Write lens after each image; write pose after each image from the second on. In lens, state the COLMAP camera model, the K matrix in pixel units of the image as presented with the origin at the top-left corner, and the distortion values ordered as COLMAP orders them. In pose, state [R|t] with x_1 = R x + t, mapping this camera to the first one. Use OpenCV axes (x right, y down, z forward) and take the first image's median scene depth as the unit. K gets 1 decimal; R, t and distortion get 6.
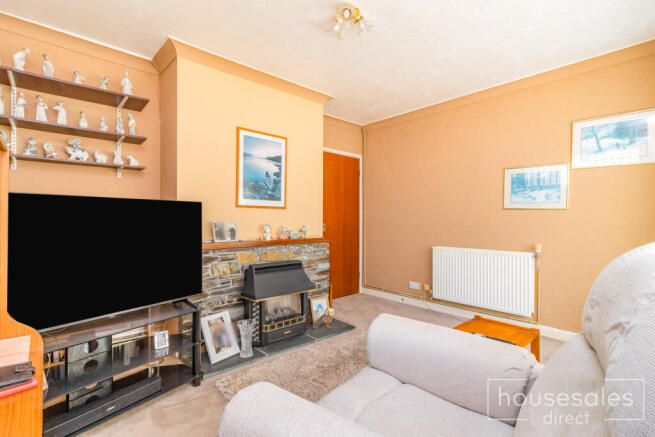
lens RADIAL K [[307.1, 0, 325.7], [0, 307.1, 221.3], [0, 0, 1]] dist [-0.000278, 0.000186]
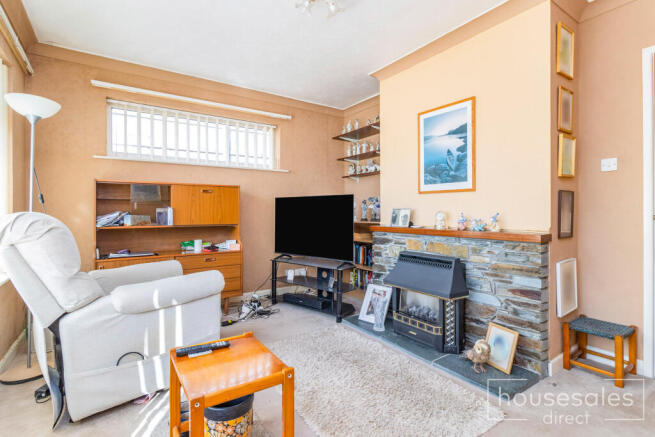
lens RADIAL K [[325.8, 0, 326.3], [0, 325.8, 213.0], [0, 0, 1]] dist [0.001083, 0.000077]
pose [[-0.142182, 0.004428, -0.989831, 0.754983], [-0.000023, 0.999990, 0.004477, 0.010584], [0.989841, 0.000660, -0.142180, 0.797802]]
